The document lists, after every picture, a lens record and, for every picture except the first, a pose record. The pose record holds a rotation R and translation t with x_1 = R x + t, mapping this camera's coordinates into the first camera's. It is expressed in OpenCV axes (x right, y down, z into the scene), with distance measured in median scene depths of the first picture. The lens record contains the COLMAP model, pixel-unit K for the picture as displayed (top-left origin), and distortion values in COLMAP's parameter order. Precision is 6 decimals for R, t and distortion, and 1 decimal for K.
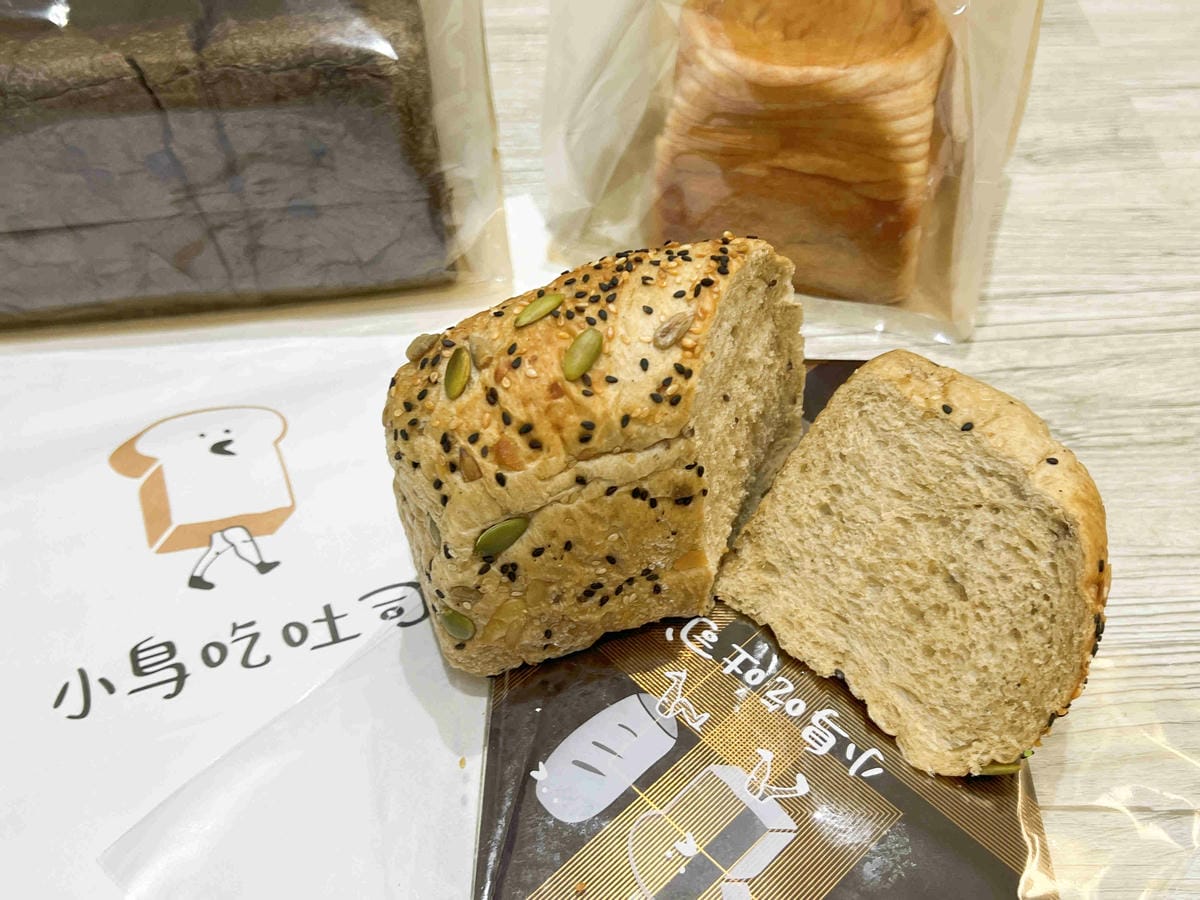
lens RADIAL K [[1310.5, 0, 600.0], [0, 1310.5, 450.0], [0, 0, 1]] dist [0.171734, -0.617435]
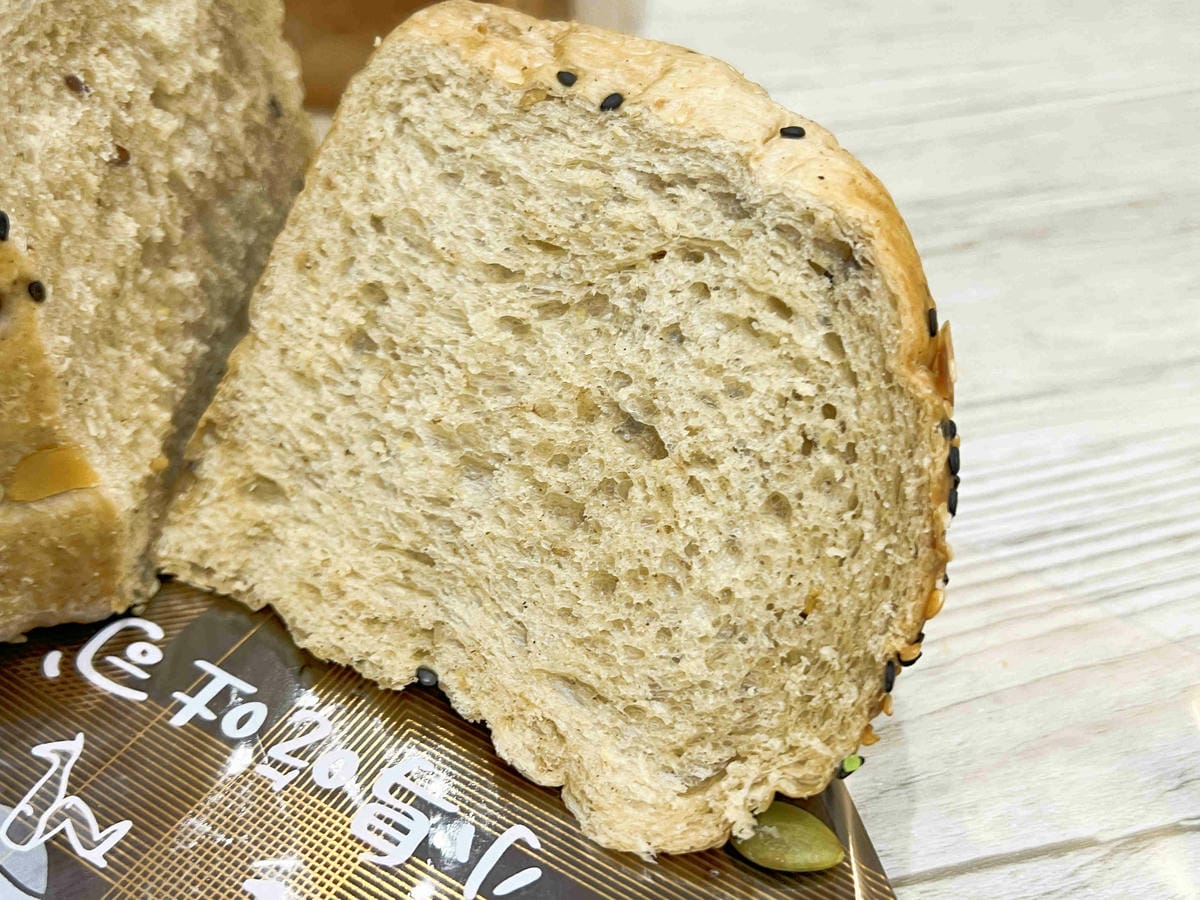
lens RADIAL K [[1310.5, 0, 600.0], [0, 1310.5, 450.0], [0, 0, 1]] dist [0.171734, -0.617435]
pose [[0.965828, -0.130791, 0.223763, 0.150197], [0.151657, 0.985296, -0.078688, 0.140366], [-0.210181, 0.109934, 0.971462, 0.550619]]
